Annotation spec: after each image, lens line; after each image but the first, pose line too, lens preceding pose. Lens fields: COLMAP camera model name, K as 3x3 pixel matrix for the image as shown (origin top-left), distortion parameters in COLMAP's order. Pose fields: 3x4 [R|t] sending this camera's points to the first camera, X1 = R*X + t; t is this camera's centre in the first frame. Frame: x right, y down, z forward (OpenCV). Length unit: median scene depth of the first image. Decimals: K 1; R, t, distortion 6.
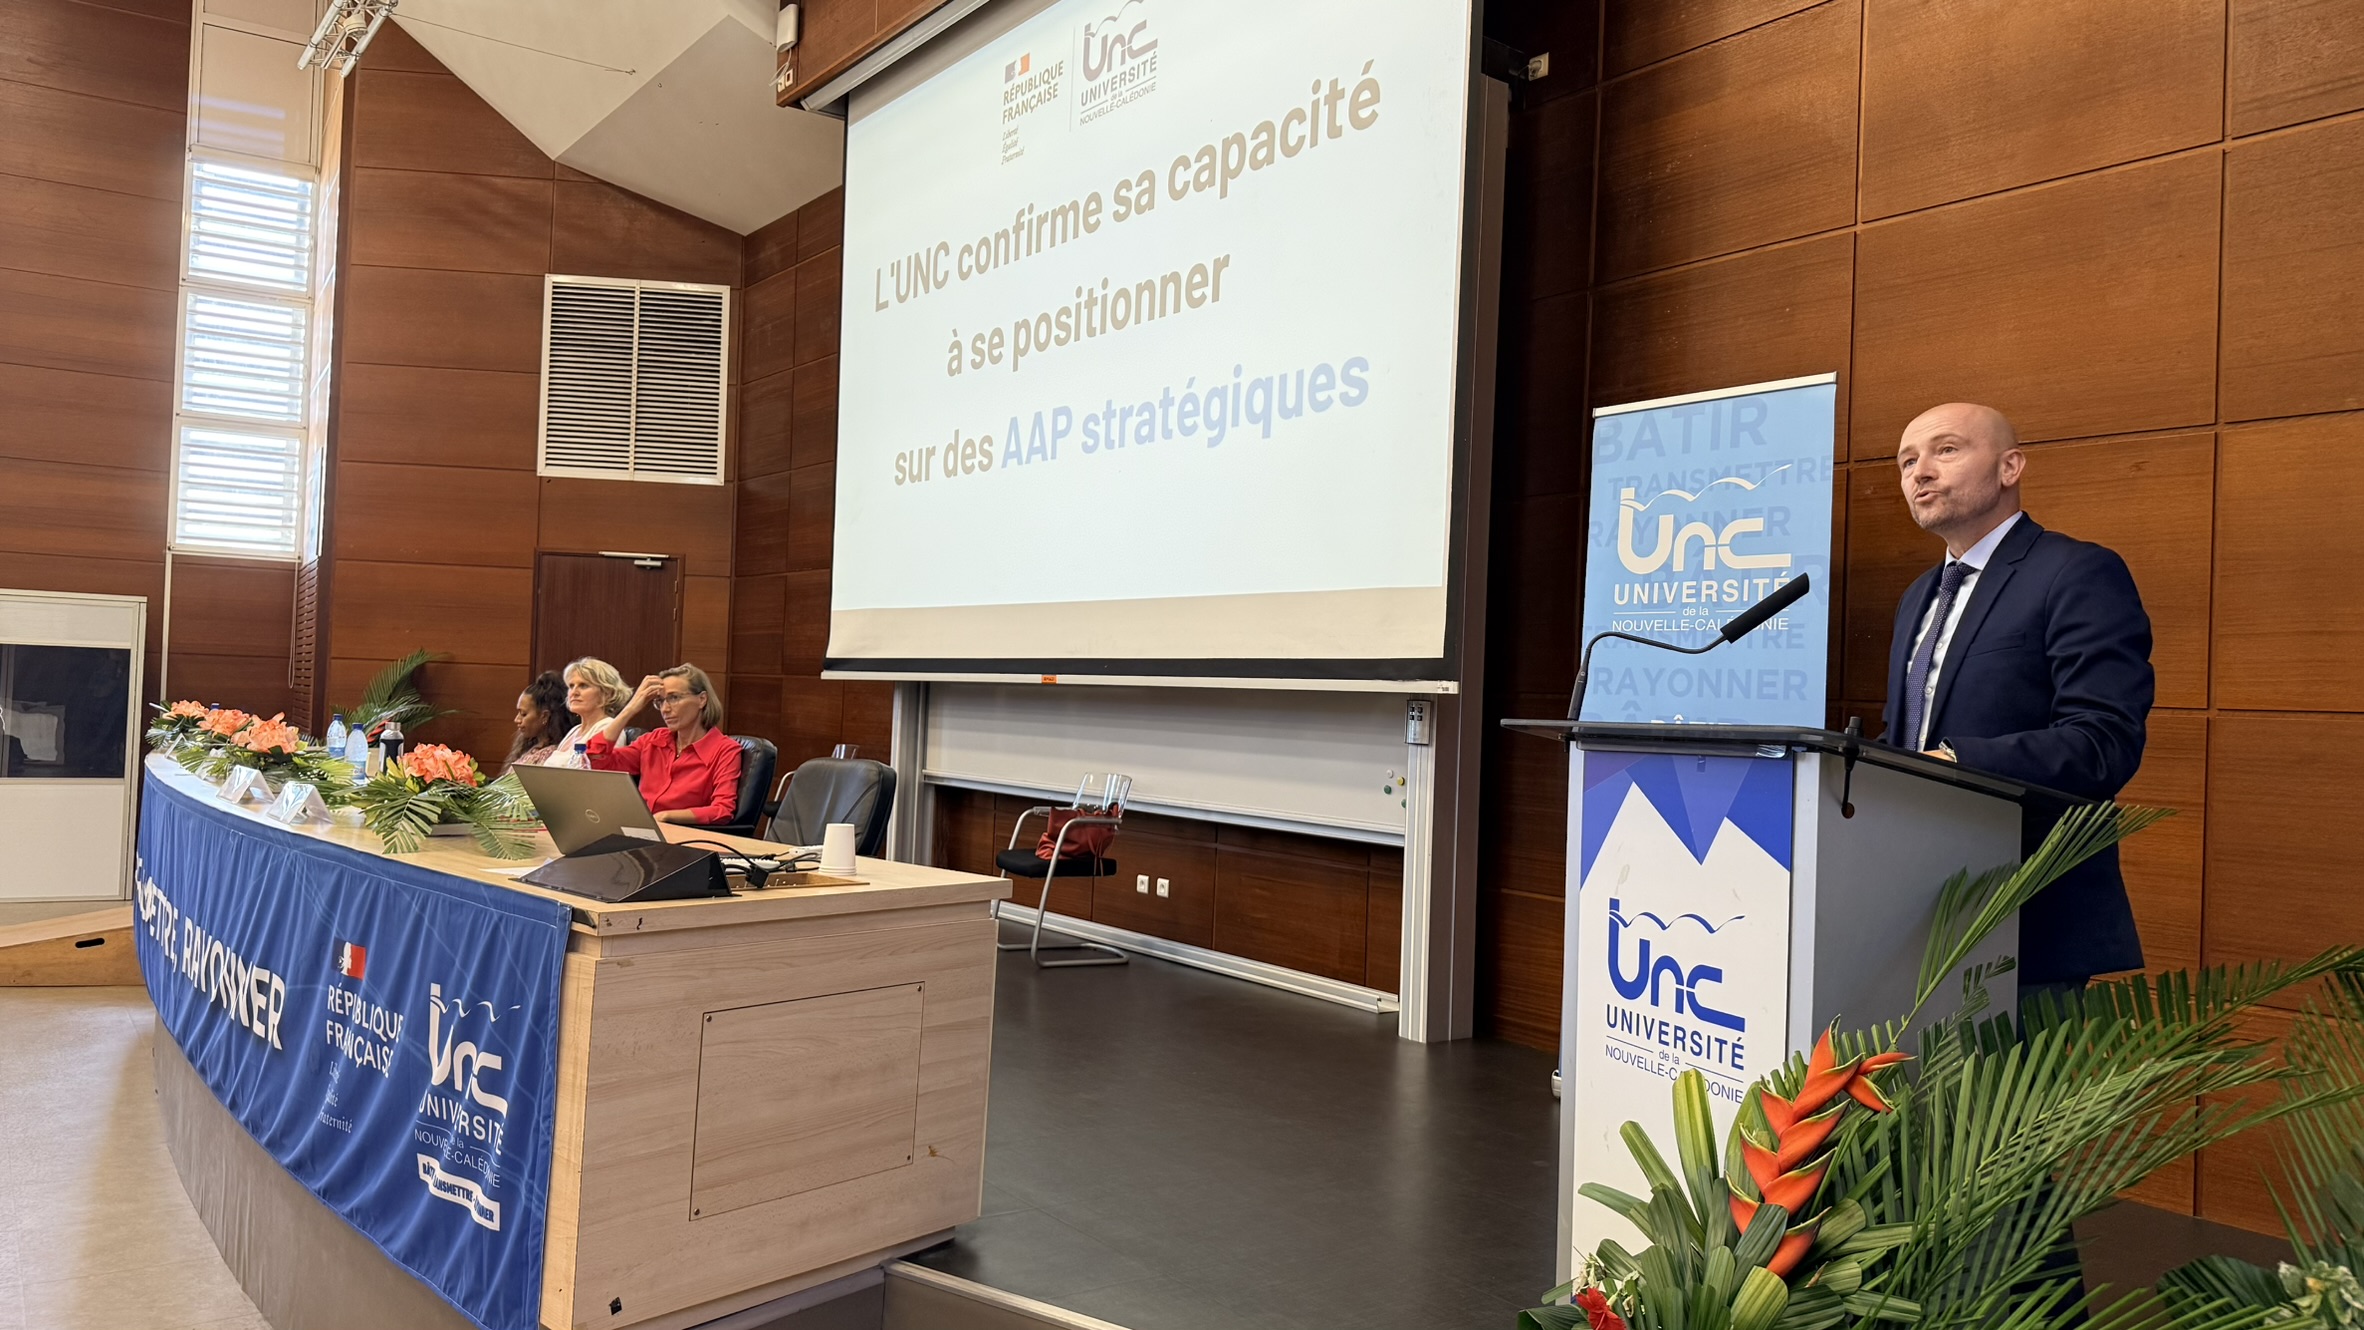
lens RADIAL K [[1658.3, 0, 1194.7], [0, 1658.3, 684.9], [0, 0, 1]] dist [0.062618, -0.061018]
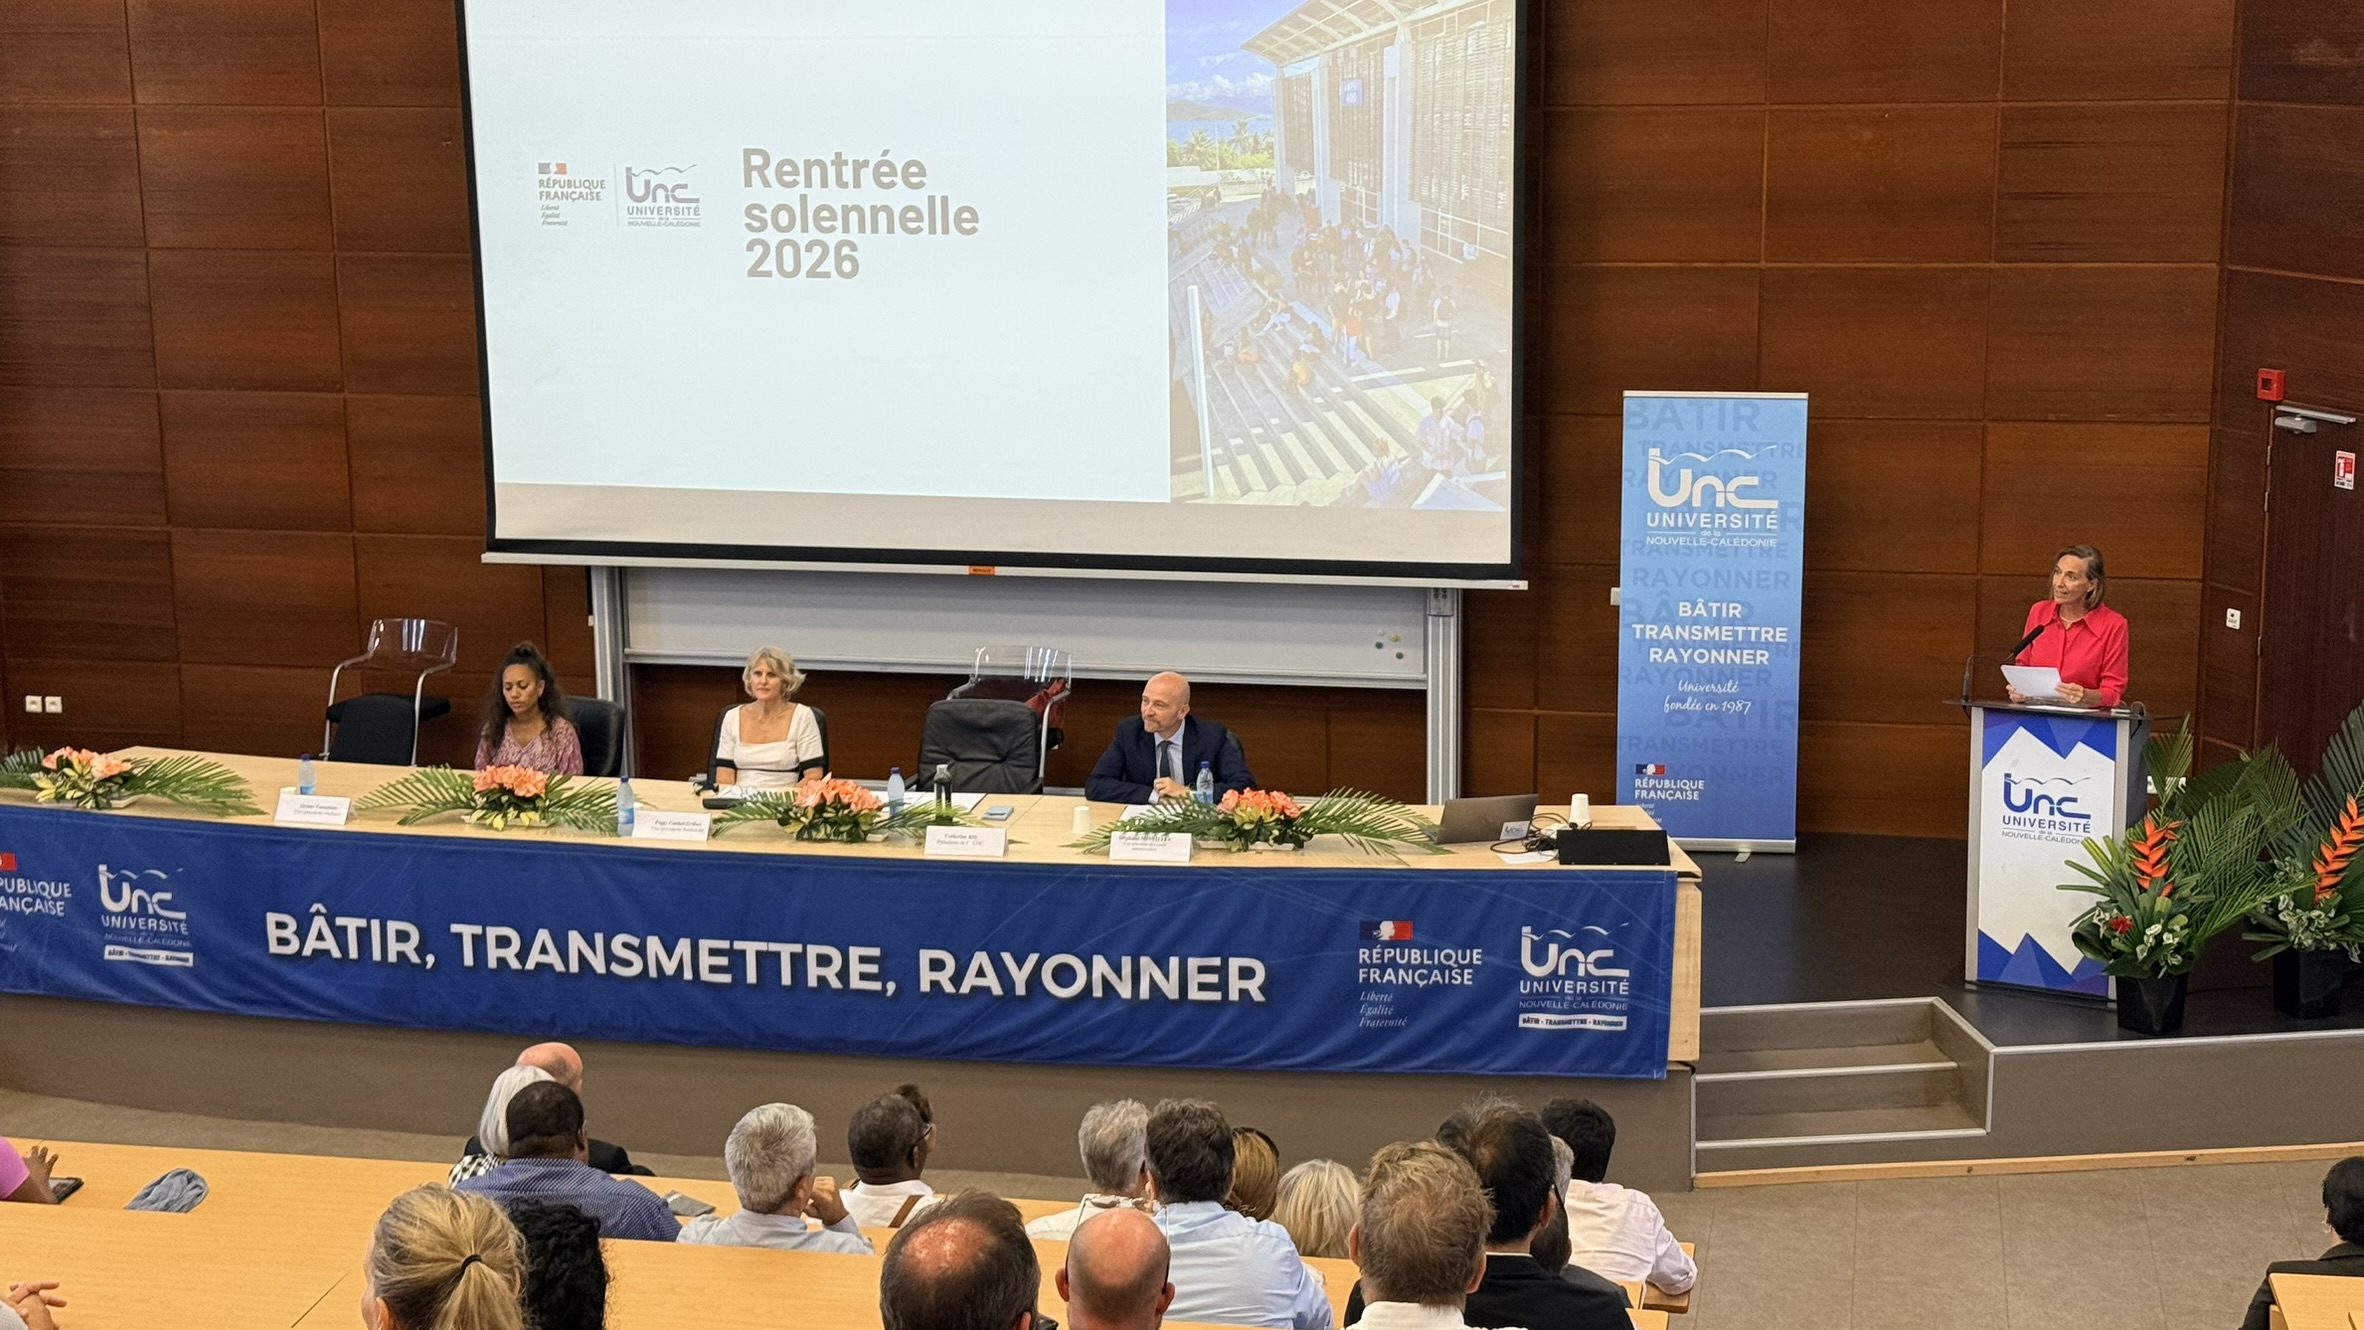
lens RADIAL K [[3330.8, 0, 1204.2], [0, 3330.8, 686.7], [0, 0, 1]] dist [0.177742, 0.000000]
pose [[0.743058, -0.190082, 0.641664, -2.077293], [0.033429, 0.968160, 0.248091, -0.693915], [-0.668391, -0.162896, 0.725754, -0.973275]]
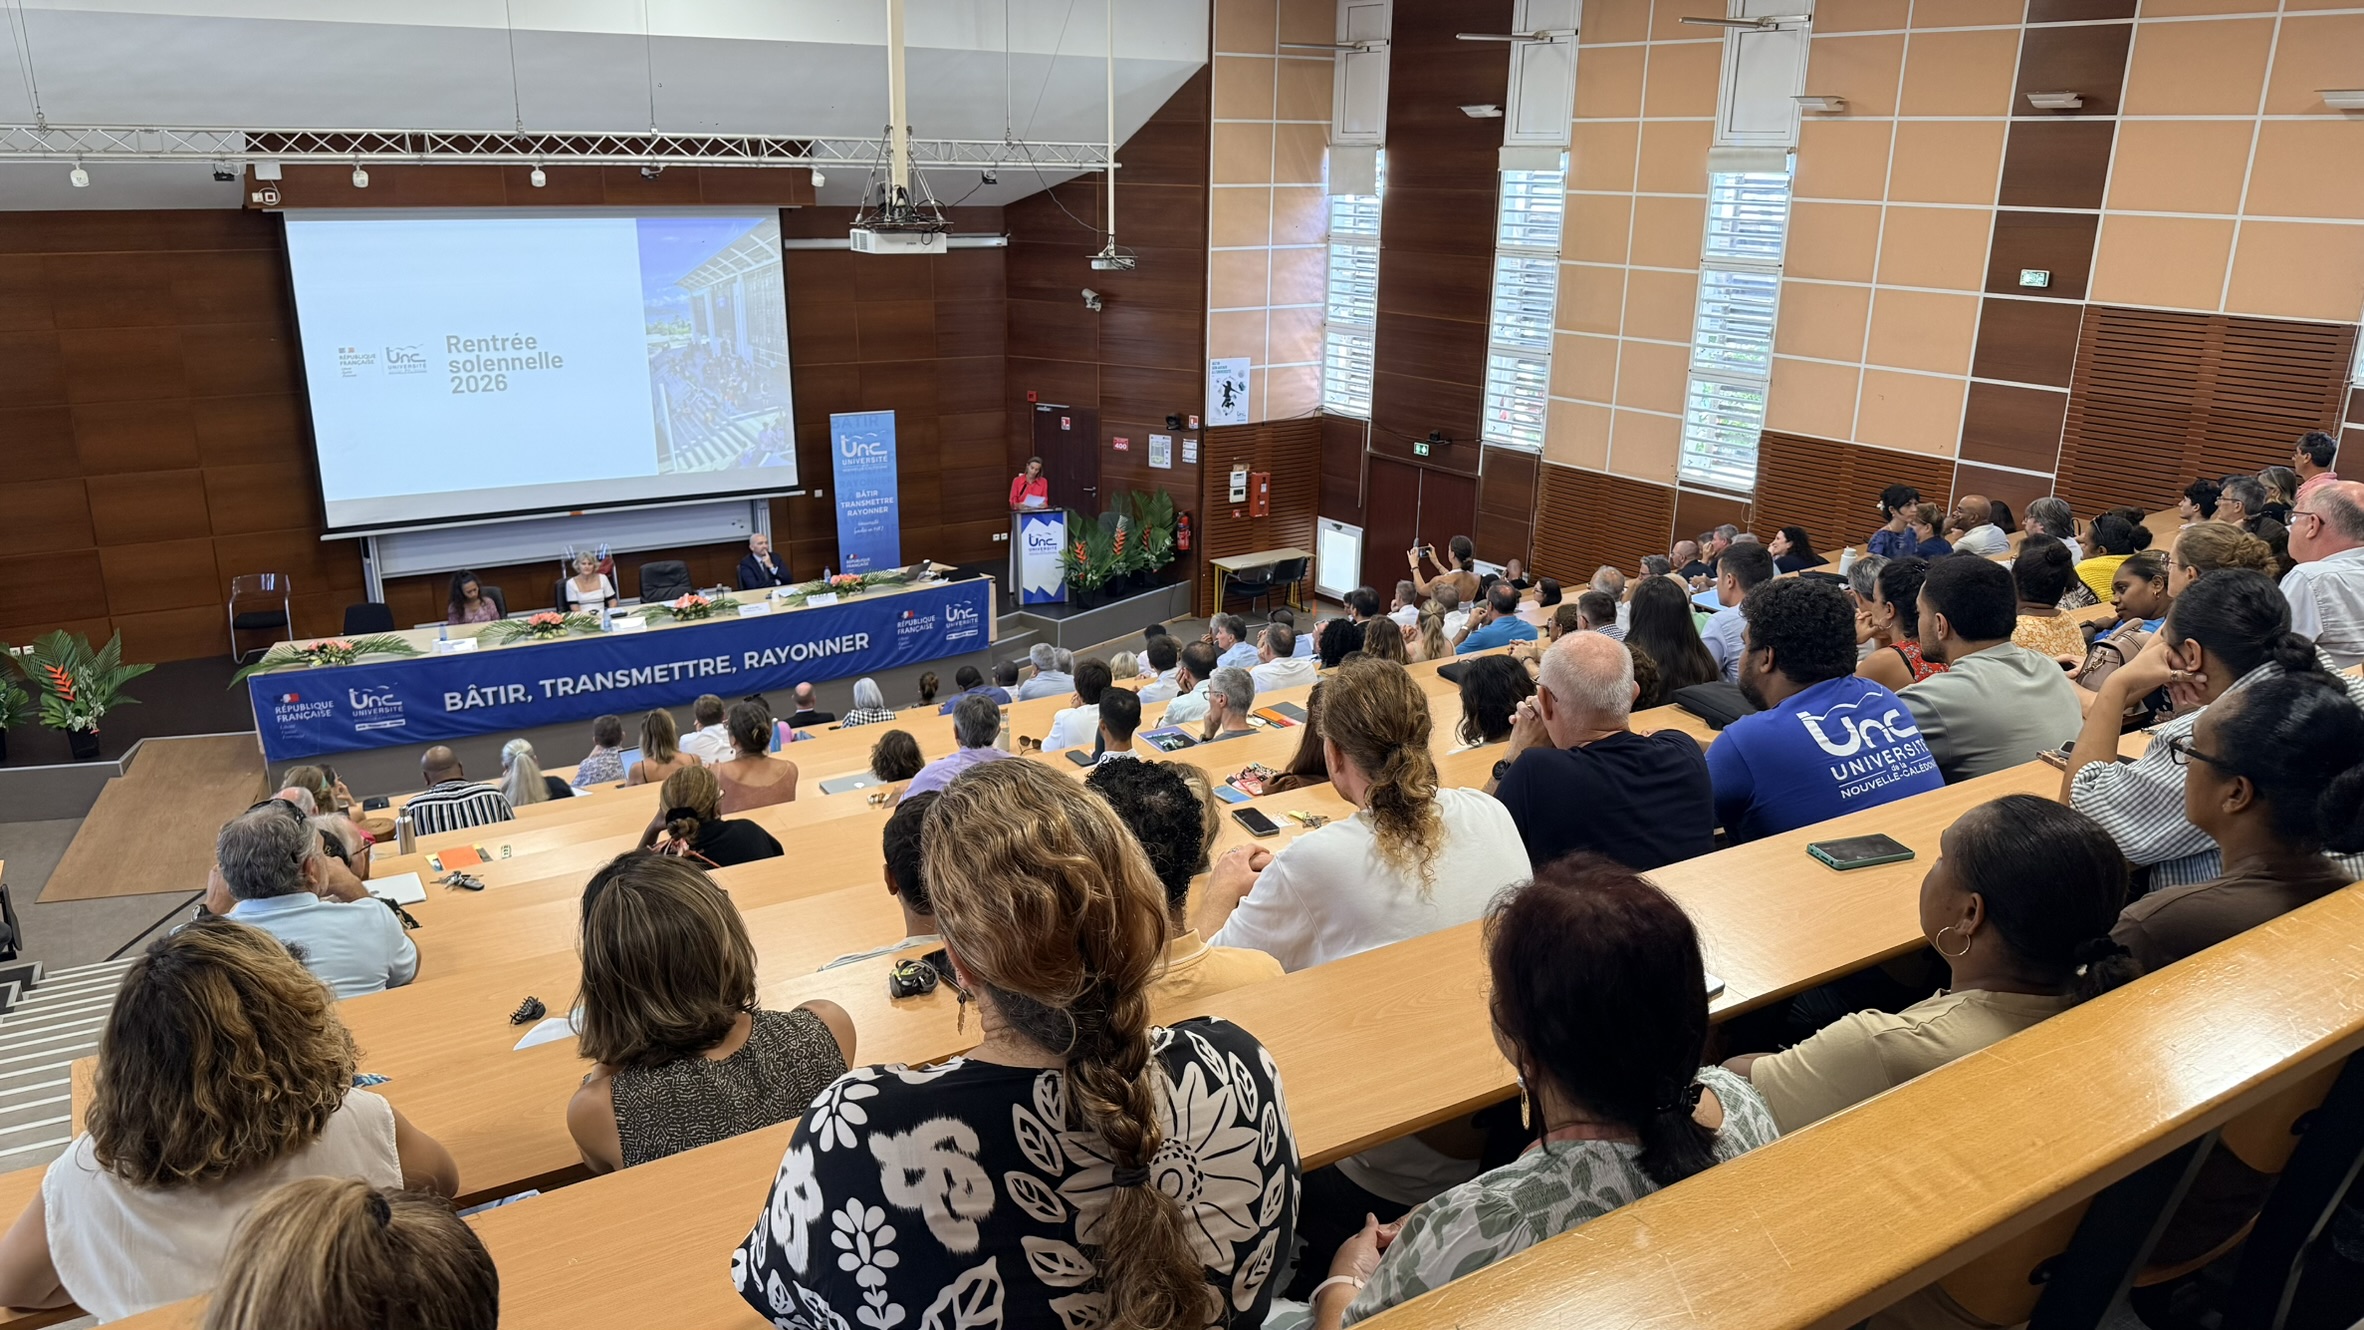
lens RADIAL K [[1658.3, 0, 1216.5], [0, 1658.3, 722.1], [0, 0, 1]] dist [0.062618, -0.061018]
pose [[0.049676, -0.364325, 0.929946, -3.763940], [-0.027222, 0.930256, 0.365901, -0.992985], [-0.998394, -0.043491, 0.036294, -0.061280]]
